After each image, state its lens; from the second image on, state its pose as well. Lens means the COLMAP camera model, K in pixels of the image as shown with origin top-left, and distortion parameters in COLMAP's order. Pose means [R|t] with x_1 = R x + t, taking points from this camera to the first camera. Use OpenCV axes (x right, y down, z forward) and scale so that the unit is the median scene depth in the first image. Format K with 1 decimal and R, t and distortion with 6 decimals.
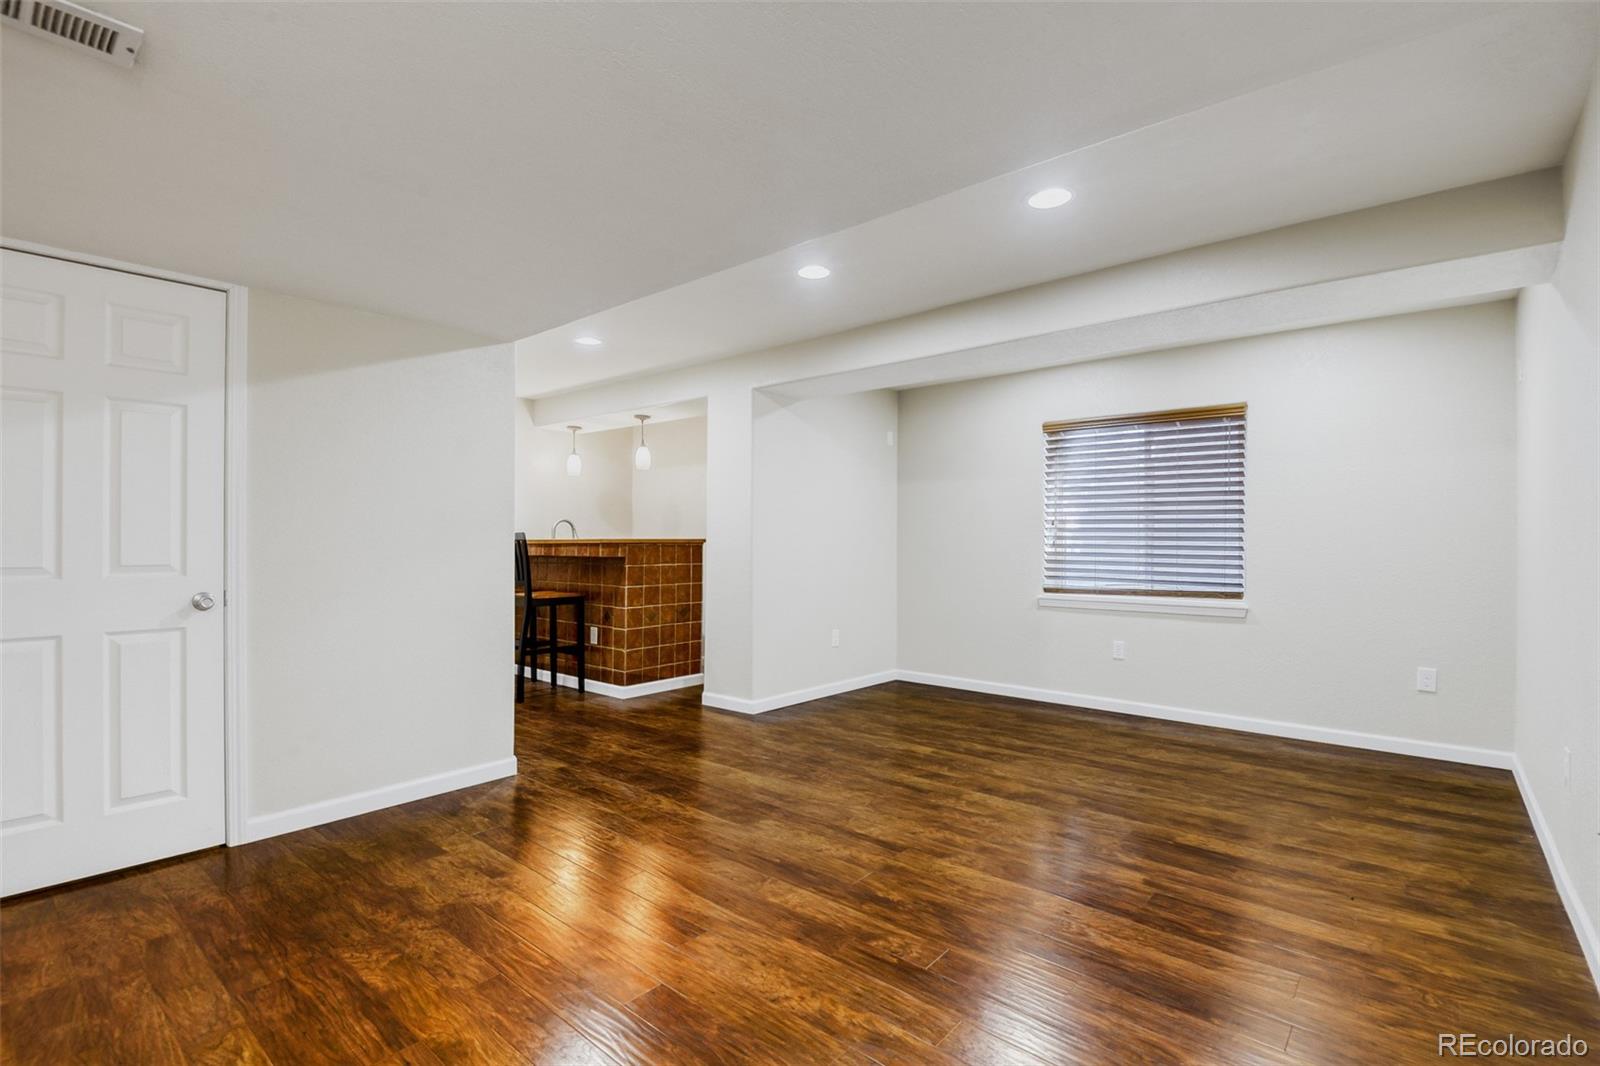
lens RADIAL K [[735.1, 0, 800.0], [0, 735.1, 533.0], [0, 0, 1]] dist [0.000755, -0.000048]
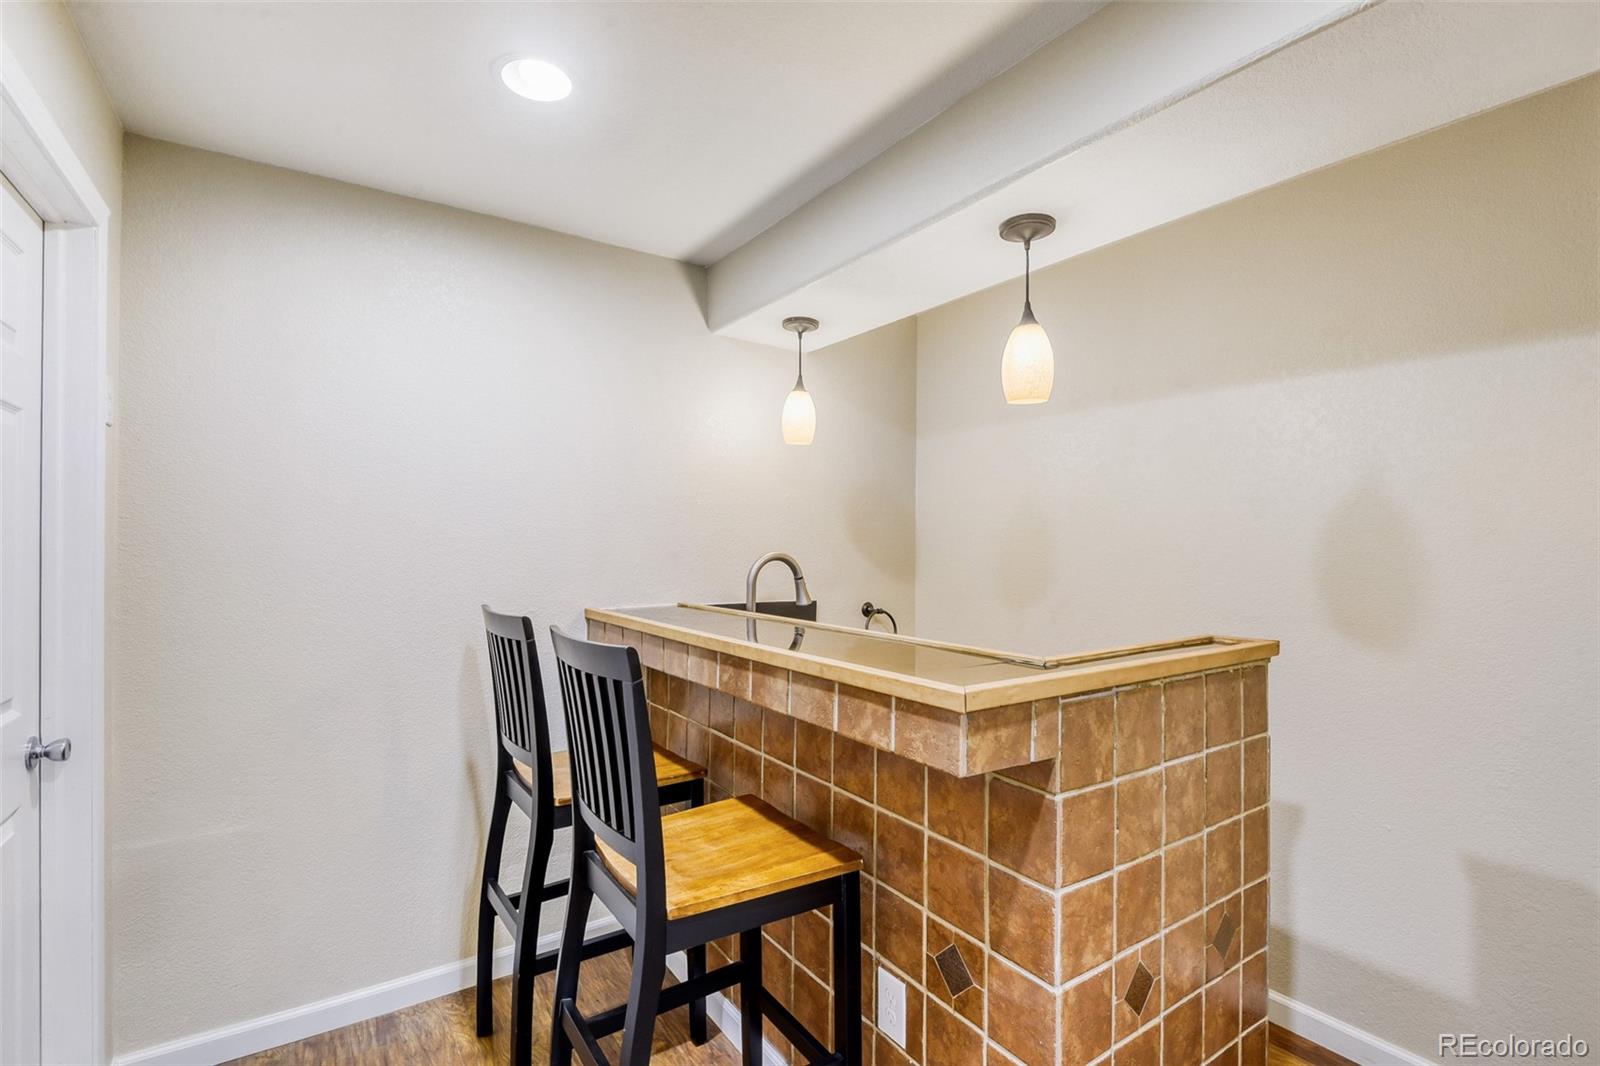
lens RADIAL K [[735.1, 0, 800.0], [0, 735.1, 533.0], [0, 0, 1]] dist [0.000755, -0.000048]
pose [[0.966096, -0.002733, -0.258167, -0.242398], [0.002240, 0.999995, -0.002206, -0.033831], [0.258172, 0.001553, 0.966098, 0.729208]]
